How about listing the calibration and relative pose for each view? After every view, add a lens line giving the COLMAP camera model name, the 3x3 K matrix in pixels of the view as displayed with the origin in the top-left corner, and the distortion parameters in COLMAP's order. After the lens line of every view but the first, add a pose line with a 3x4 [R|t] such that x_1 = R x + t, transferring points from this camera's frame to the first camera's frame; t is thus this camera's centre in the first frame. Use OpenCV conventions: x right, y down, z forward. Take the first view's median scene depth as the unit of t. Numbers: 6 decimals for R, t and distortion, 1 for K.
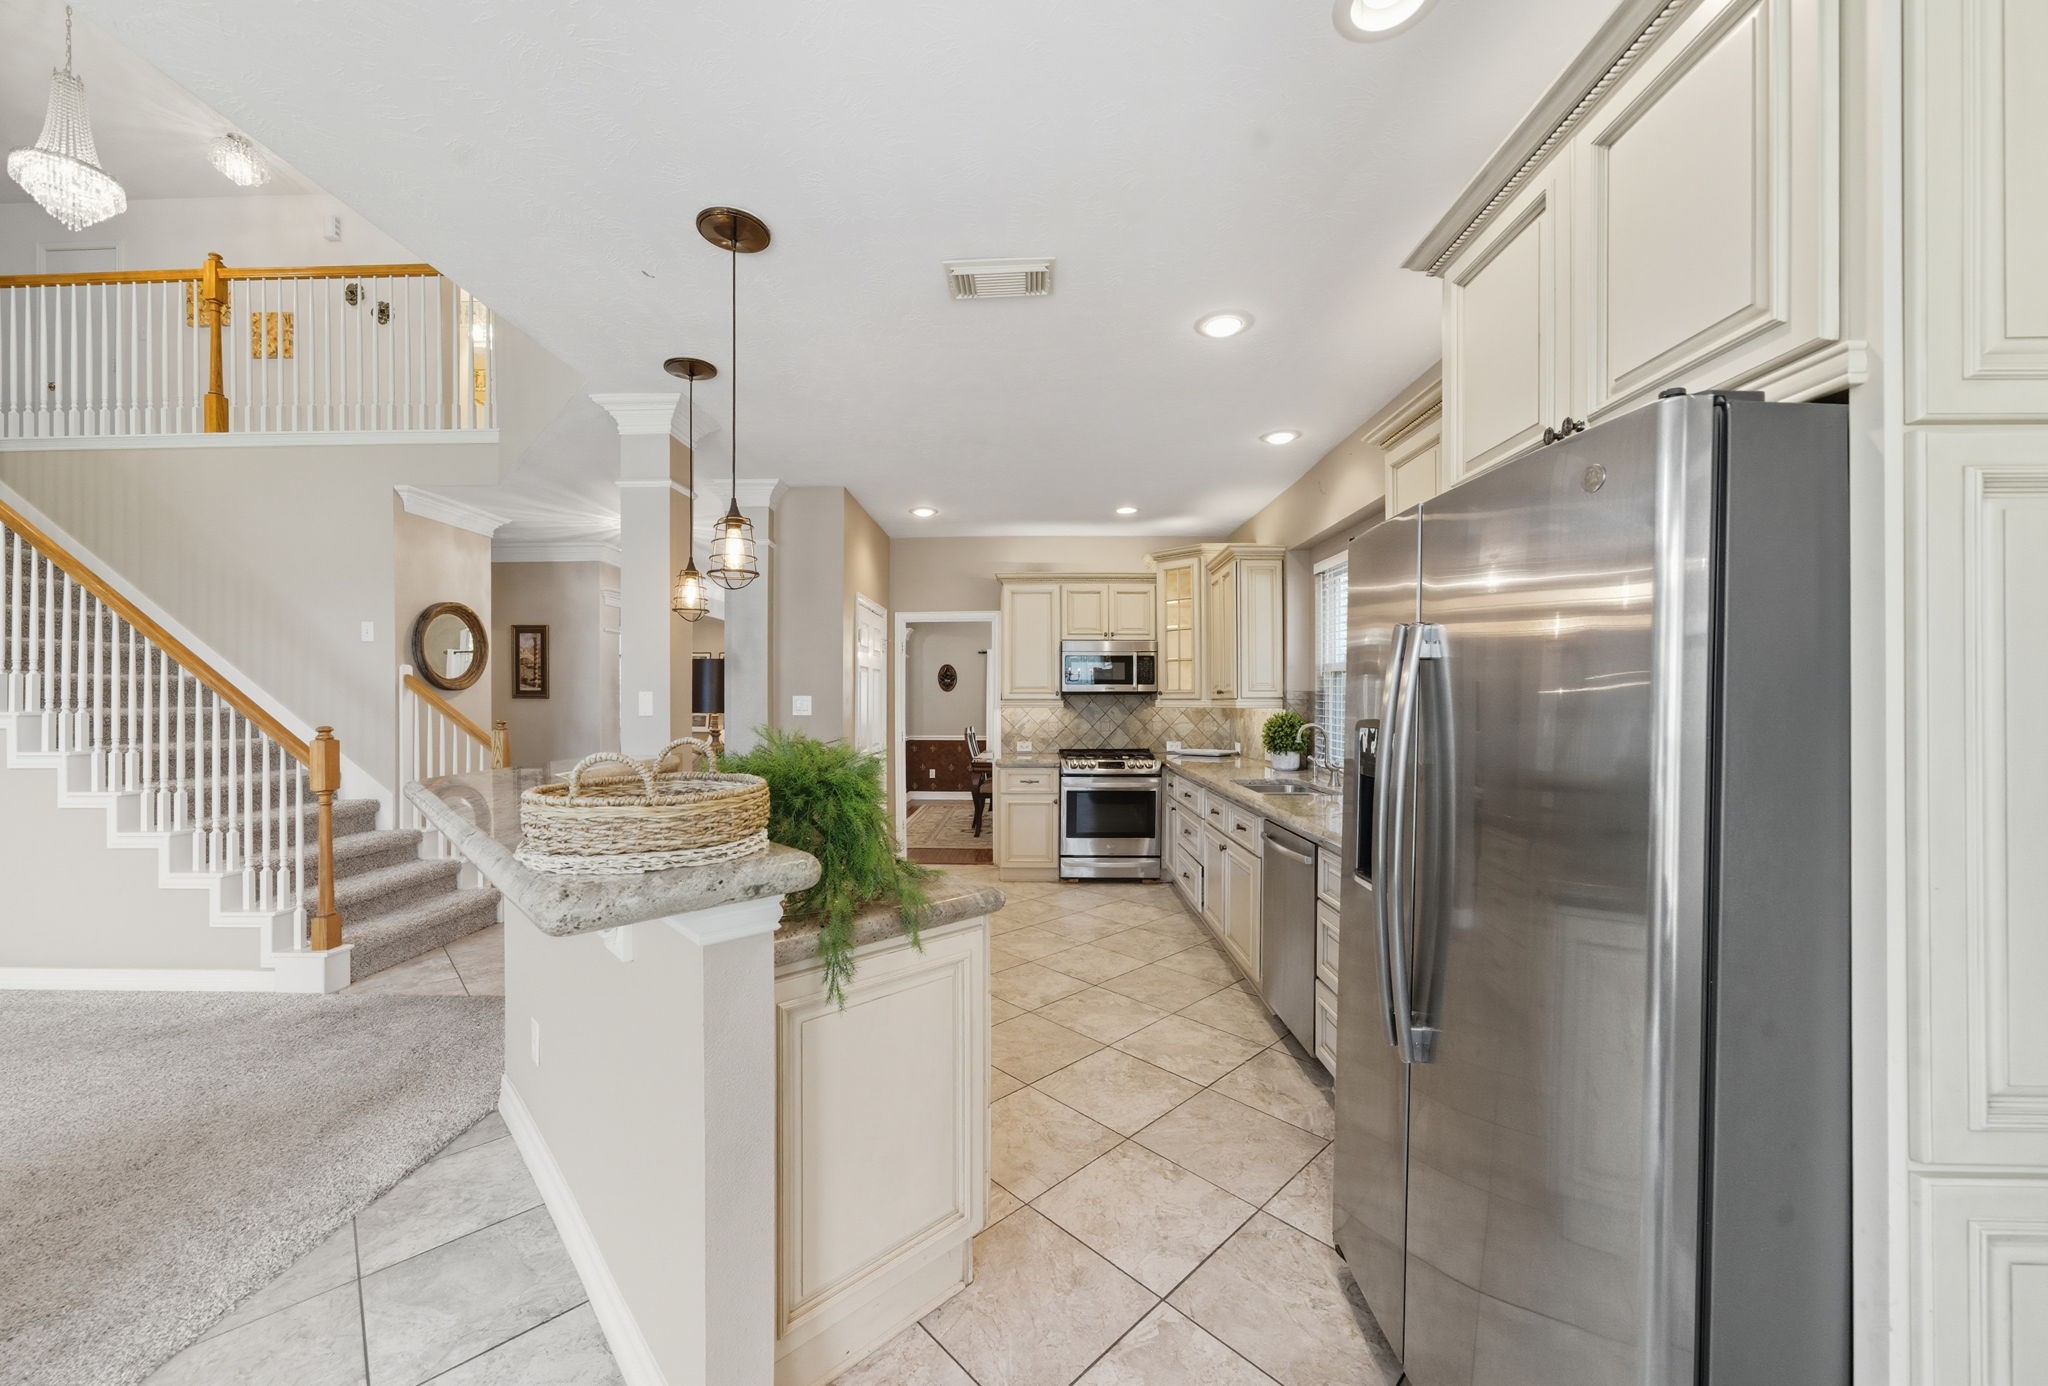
lens RADIAL K [[722.7, 0, 1024.0], [0, 722.7, 693.0], [0, 0, 1]] dist [0.000016, 0.000017]
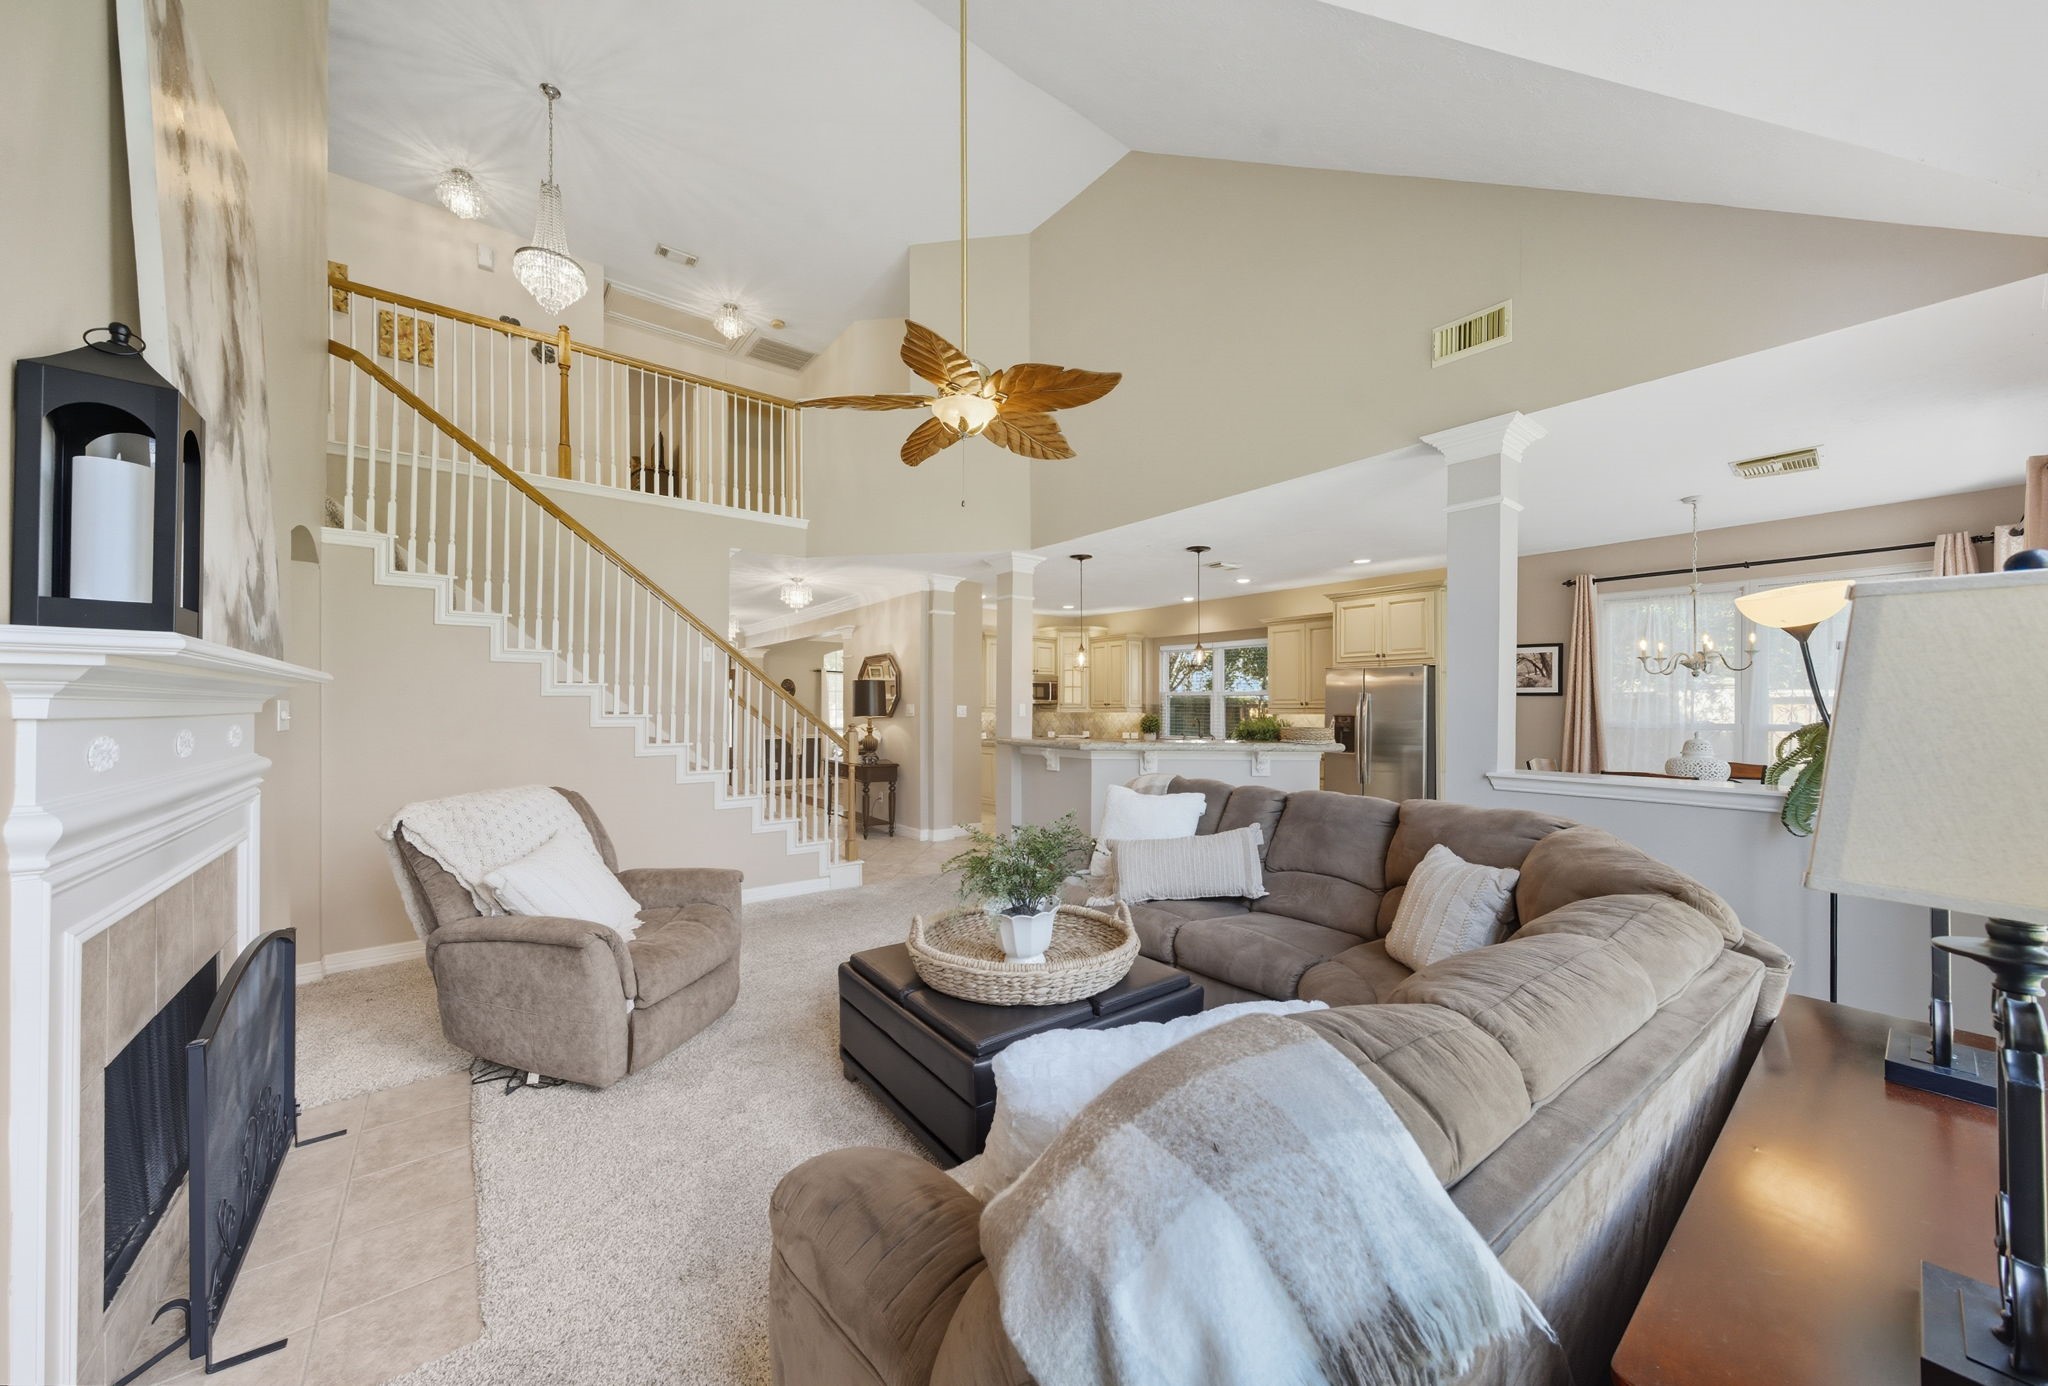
lens RADIAL K [[722.7, 0, 1024.0], [0, 722.7, 693.0], [0, 0, 1]] dist [0.000016, 0.000017]
pose [[0.776210, 0.017700, 0.630226, -1.107166], [-0.008914, 0.999814, -0.017101, 0.000953], [-0.630411, 0.007656, 0.776224, -0.331658]]
